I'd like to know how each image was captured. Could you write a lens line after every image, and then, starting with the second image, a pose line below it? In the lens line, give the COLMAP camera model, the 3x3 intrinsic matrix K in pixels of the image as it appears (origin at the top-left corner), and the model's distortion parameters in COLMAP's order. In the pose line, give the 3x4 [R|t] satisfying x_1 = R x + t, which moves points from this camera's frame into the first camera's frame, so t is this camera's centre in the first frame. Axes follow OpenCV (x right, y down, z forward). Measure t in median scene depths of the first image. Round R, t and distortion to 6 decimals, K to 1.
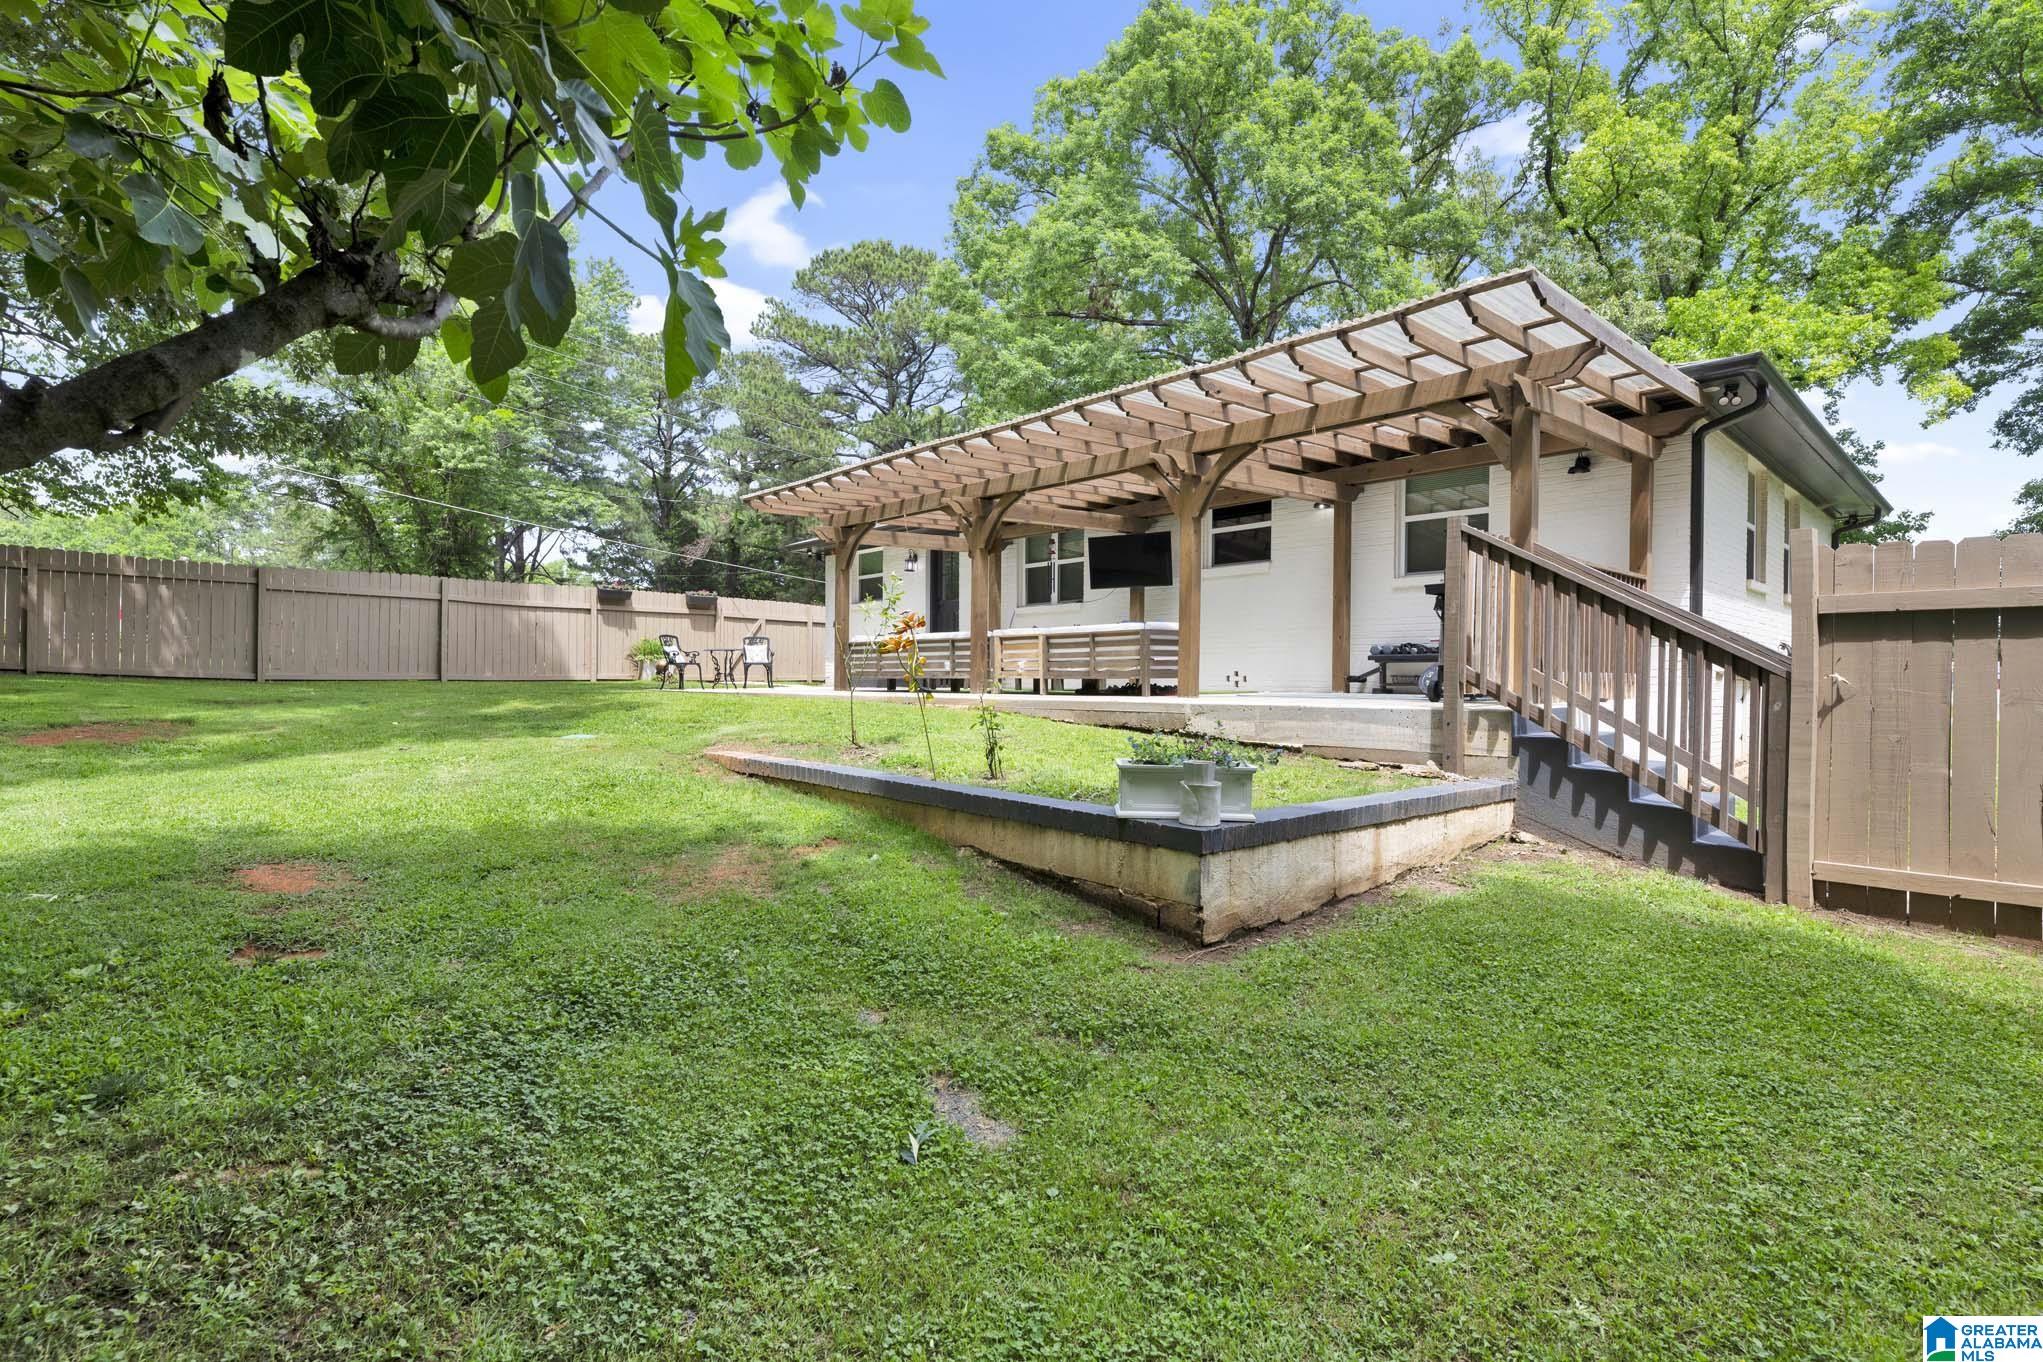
lens RADIAL K [[952.7, 0, 1016.4], [0, 952.7, 685.0], [0, 0, 1]] dist [0.010501, 0.000044]
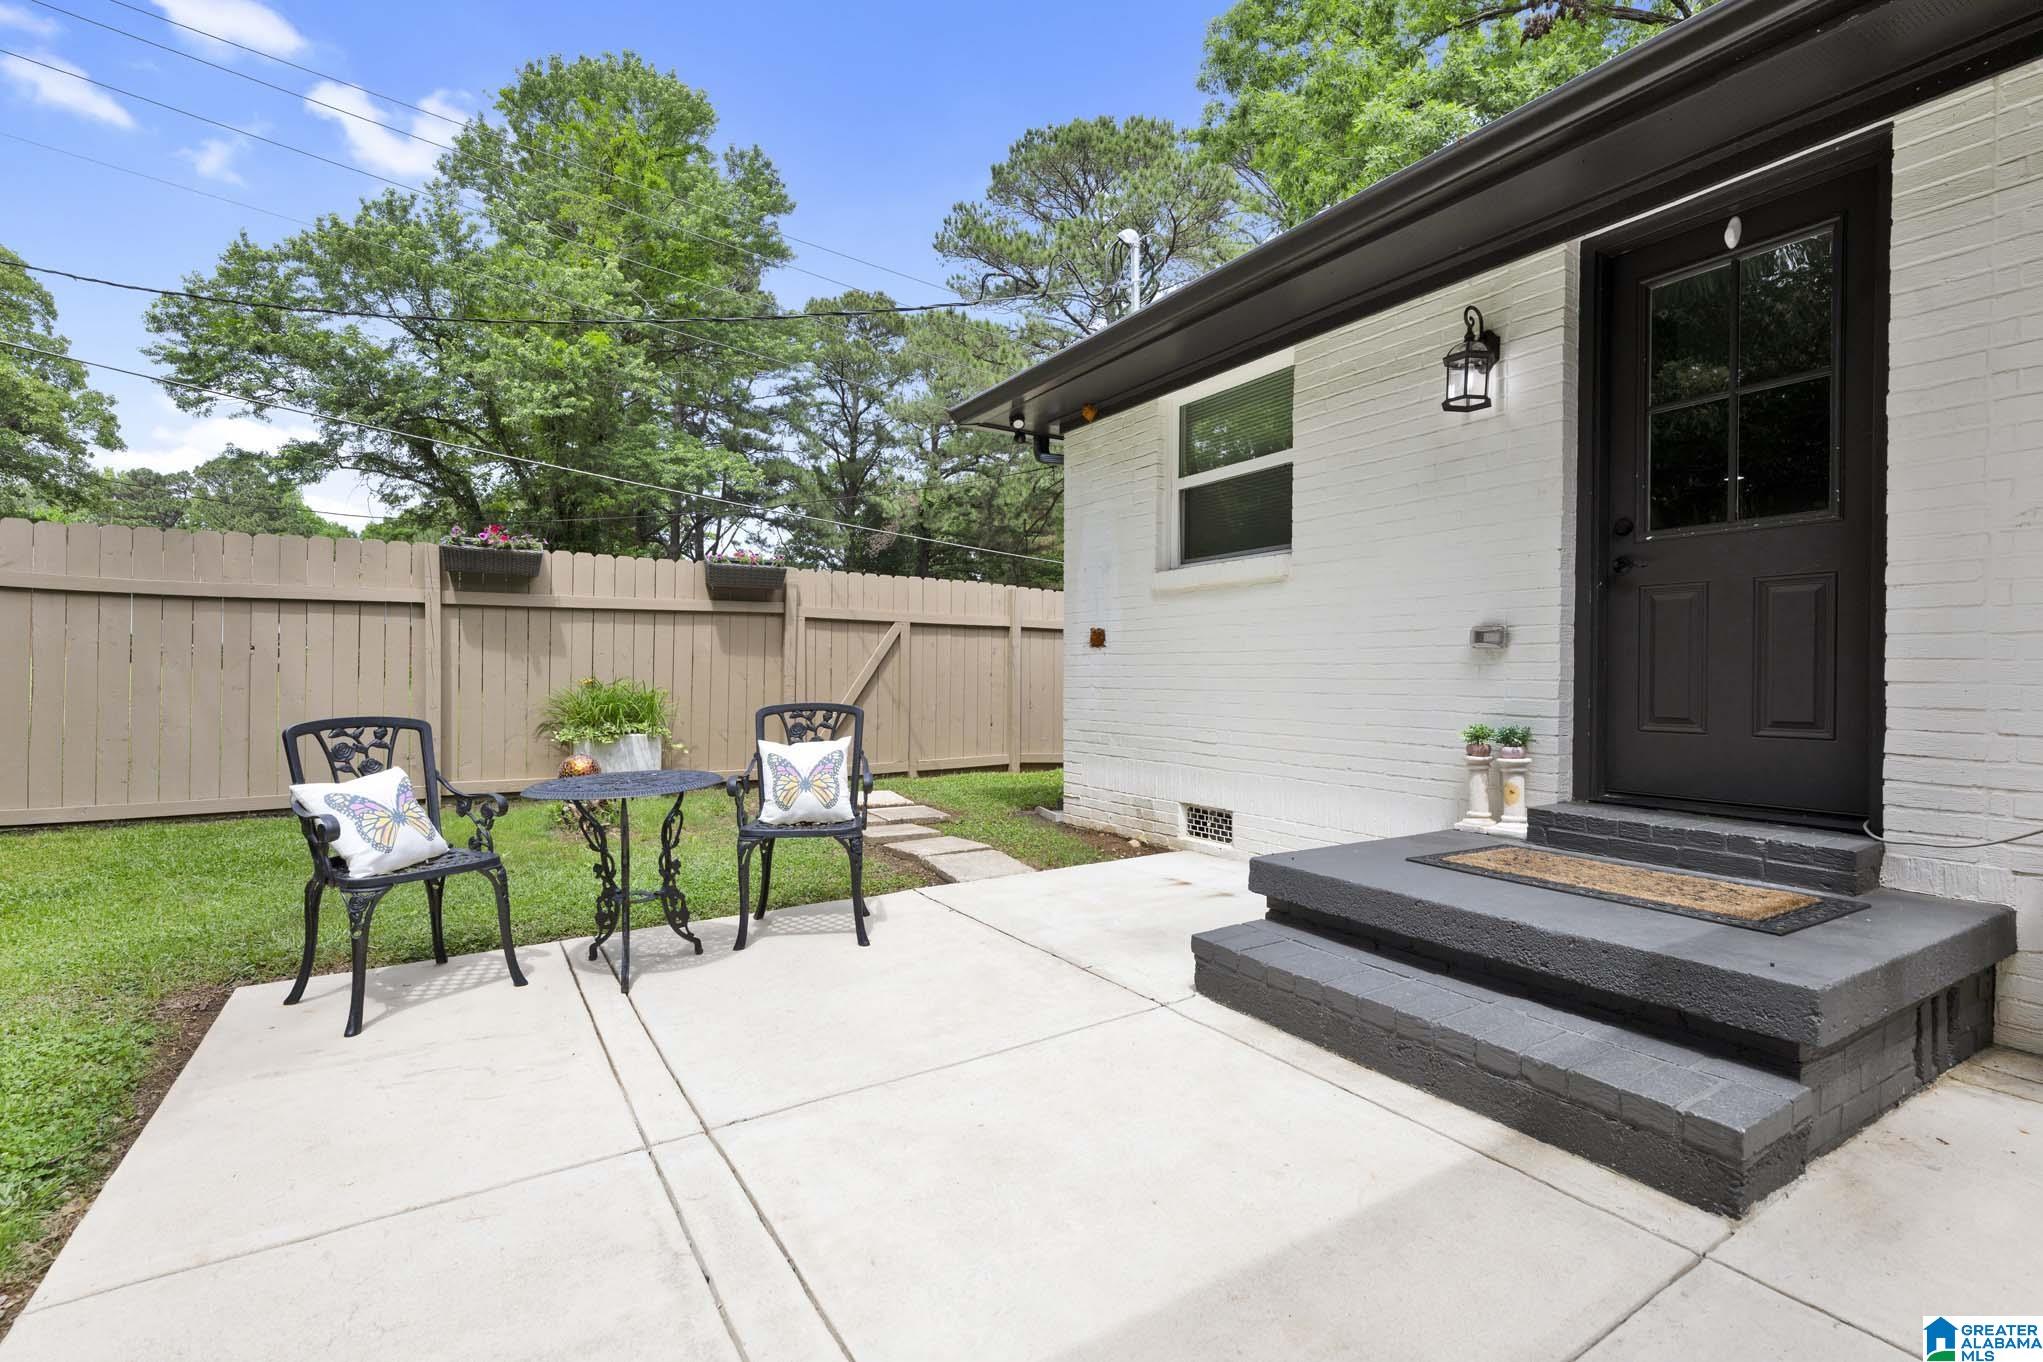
lens RADIAL K [[936.9, 0, 1021.5], [0, 936.9, 681.0], [0, 0, 1]] dist [-0.001215, -0.000147]
pose [[0.980520, -0.000956, -0.196417, -0.146767], [0.001785, 0.999990, 0.004045, -0.048171], [0.196412, -0.004317, 0.980512, 0.655650]]
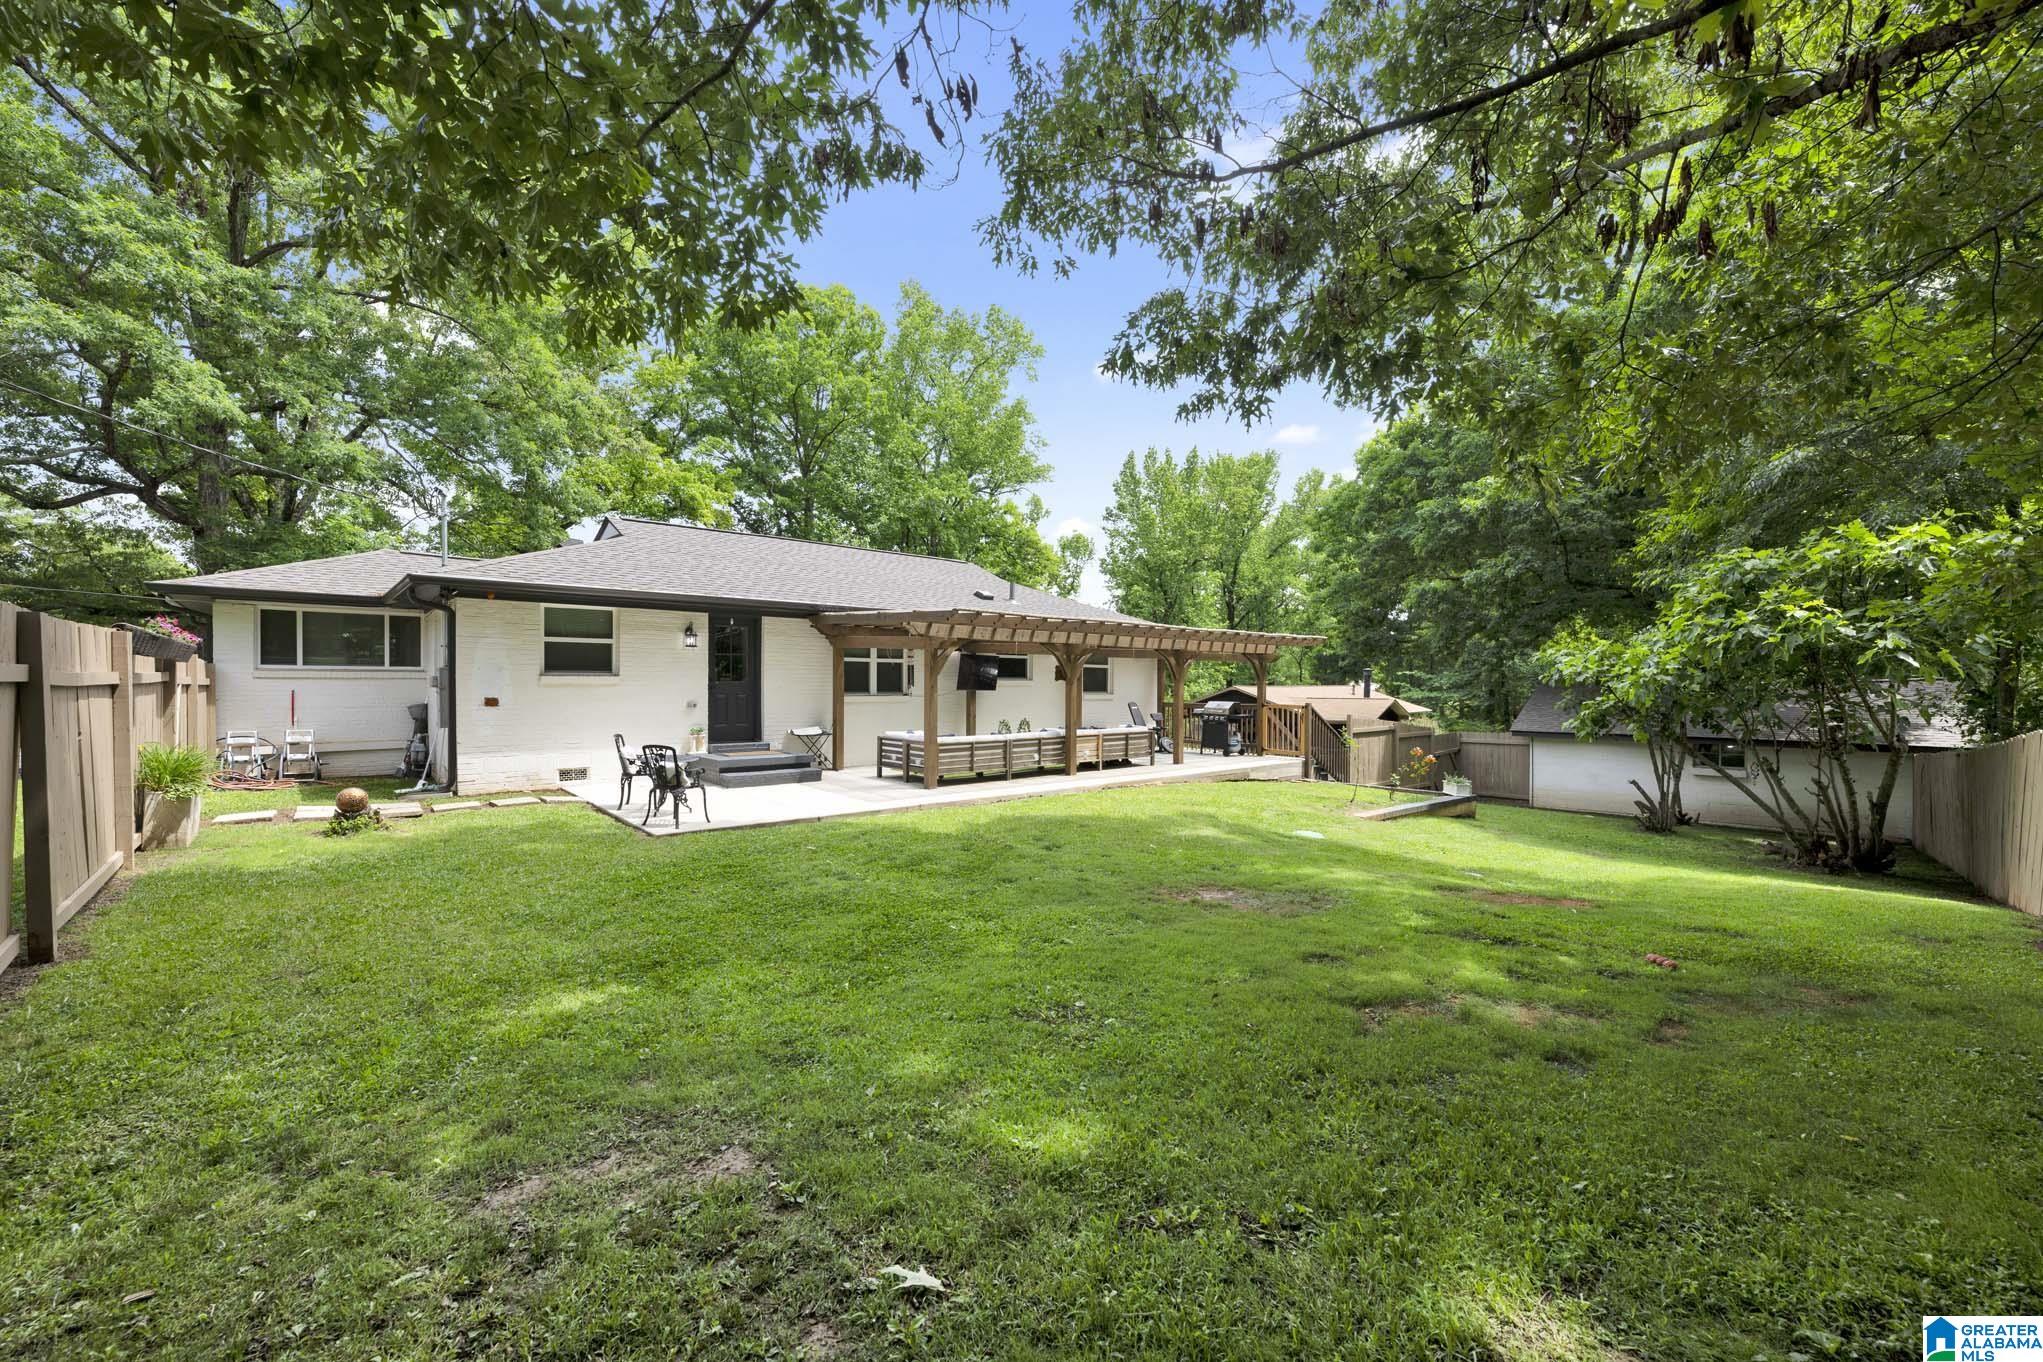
lens RADIAL K [[806.2, 0, 1019.1], [0, 806.2, 685.0], [0, 0, 1]] dist [-0.000078, -0.000108]
pose [[0.033314, -0.009363, 0.999401, -0.719240], [-0.004132, 0.999946, 0.009506, -0.079066], [-0.999436, -0.004446, 0.033274, 0.578586]]
